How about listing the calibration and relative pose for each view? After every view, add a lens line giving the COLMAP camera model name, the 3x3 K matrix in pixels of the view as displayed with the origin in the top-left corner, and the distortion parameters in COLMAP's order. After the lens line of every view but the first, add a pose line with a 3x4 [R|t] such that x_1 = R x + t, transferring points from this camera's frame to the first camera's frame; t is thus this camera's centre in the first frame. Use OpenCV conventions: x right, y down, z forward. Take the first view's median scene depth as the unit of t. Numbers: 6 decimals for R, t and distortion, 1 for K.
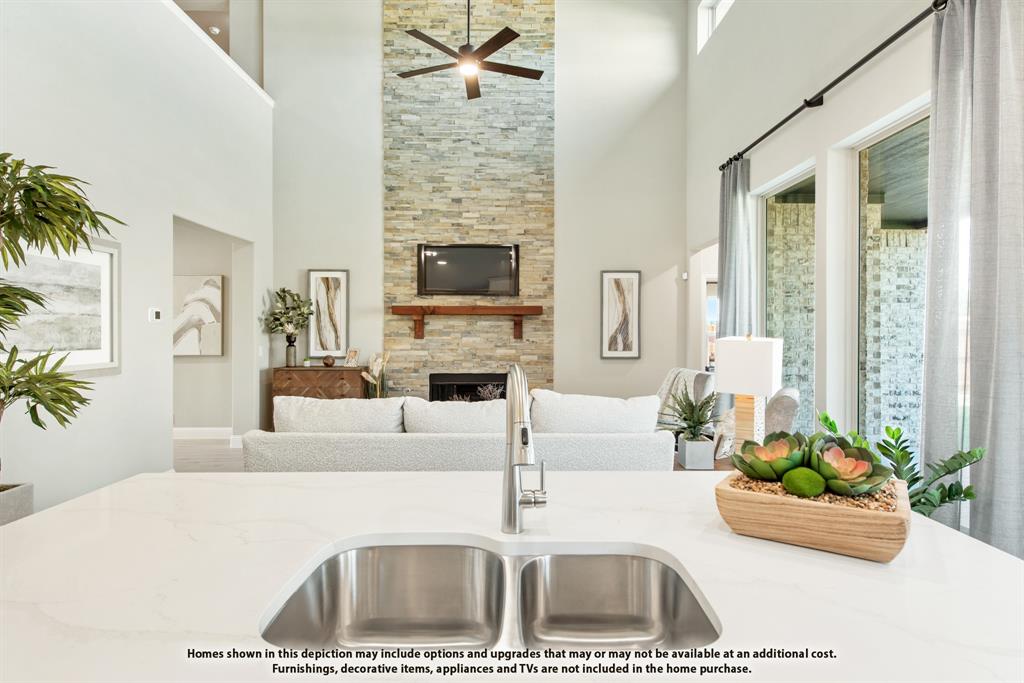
lens RADIAL K [[532.7, 0, 513.0], [0, 532.7, 335.8], [0, 0, 1]] dist [0.013787, -0.002687]
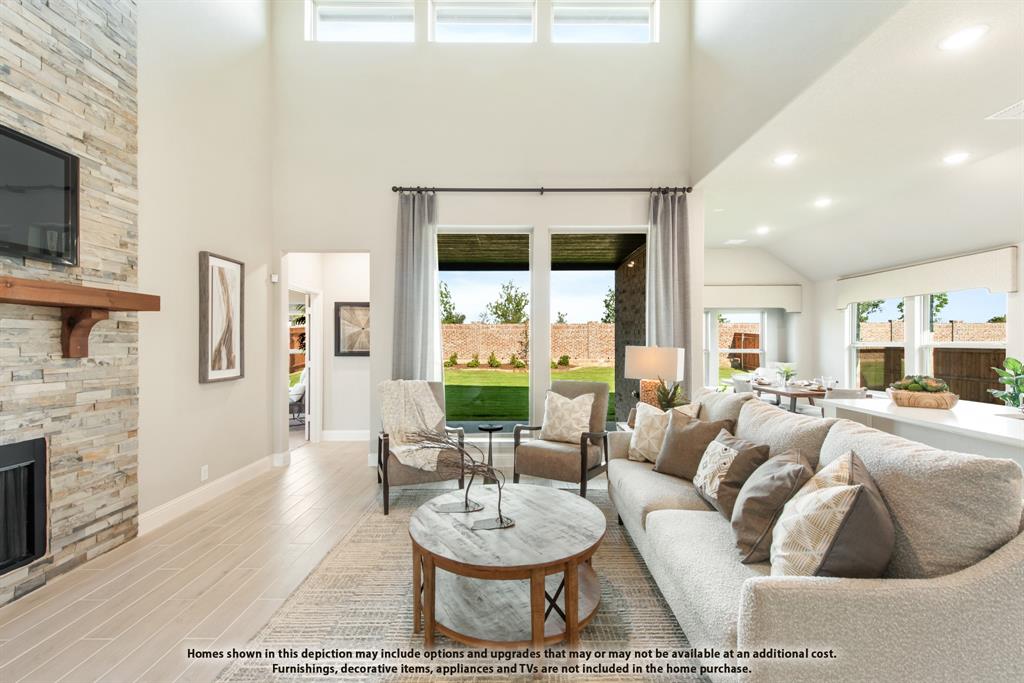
lens RADIAL K [[423.6, 0, 508.4], [0, 423.6, 343.7], [0, 0, 1]] dist [0.006823, -0.000853]
pose [[0.020536, -0.004776, 0.999778, -0.359366], [0.005169, 0.999976, 0.004671, -0.007123], [-0.999776, 0.005072, 0.020561, 0.608064]]
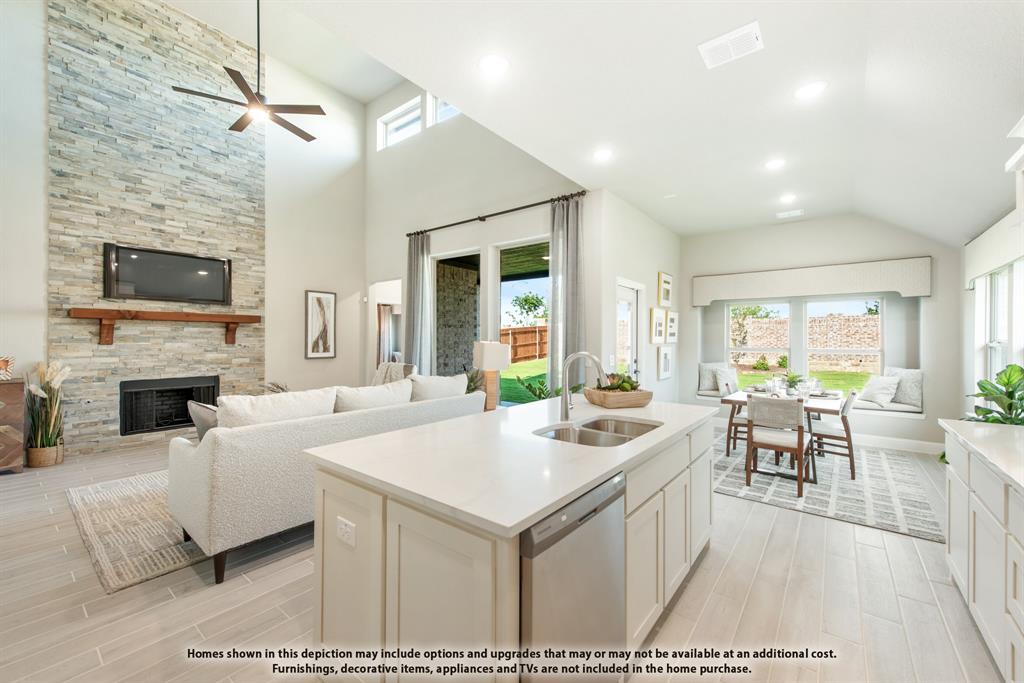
lens RADIAL K [[406.2, 0, 508.5], [0, 406.2, 340.3], [0, 0, 1]] dist [0.011915, -0.003672]
pose [[0.634494, -0.001306, 0.772927, -0.282419], [0.000927, 0.999999, 0.000928, -0.002133], [-0.772927, 0.000128, 0.634494, 0.003448]]
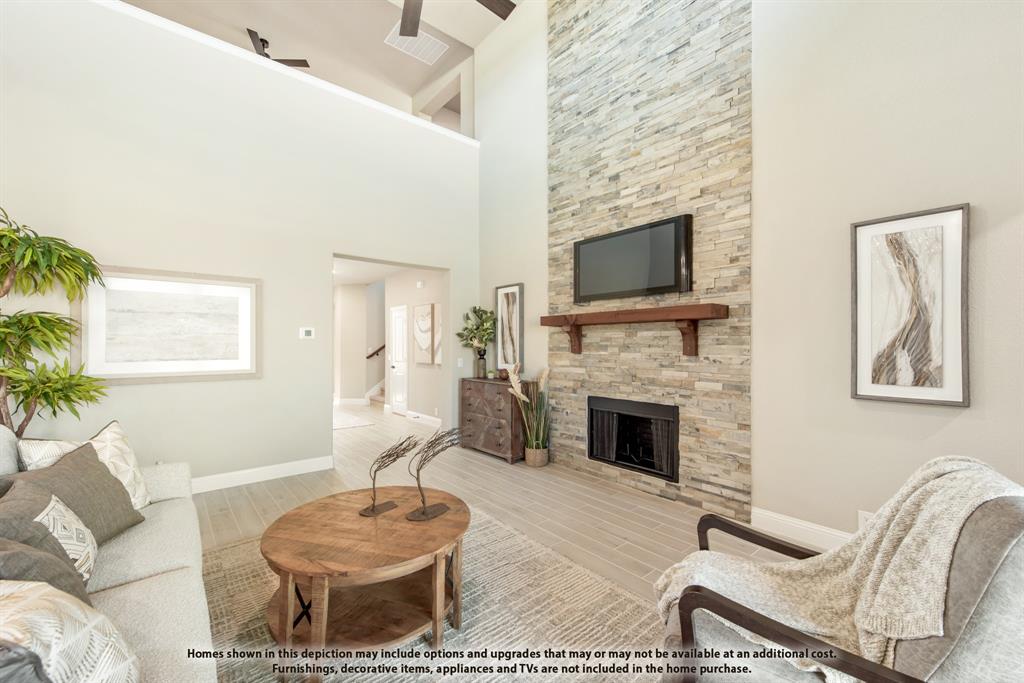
lens RADIAL K [[406.2, 0, 511.6], [0, 406.2, 345.5], [0, 0, 1]] dist [0.011915, -0.003672]
pose [[0.639313, -0.001637, -0.768945, 0.257317], [-0.003517, 0.999981, -0.005053, -0.004071], [0.768939, 0.005934, 0.639295, 0.503713]]
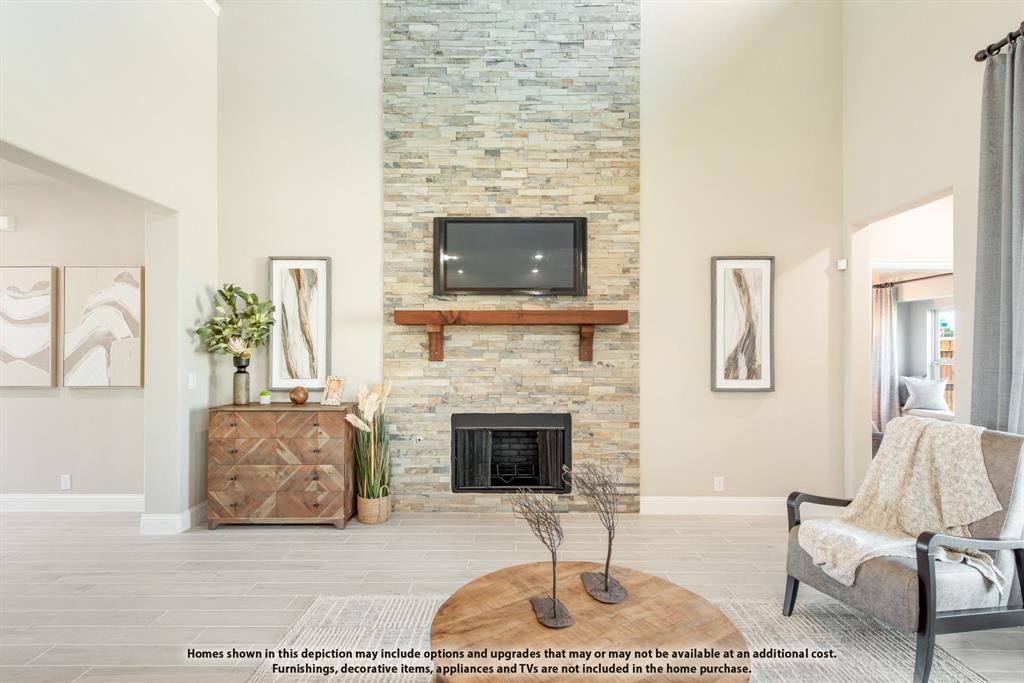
lens RADIAL K [[504.7, 0, 512.9], [0, 504.7, 345.5], [0, 0, 1]] dist [0.015814, -0.005598]
pose [[0.999863, -0.001729, -0.016435, -0.070149], [0.001554, 0.999942, -0.010642, -0.007013], [0.016453, 0.010615, 0.999808, 0.374354]]
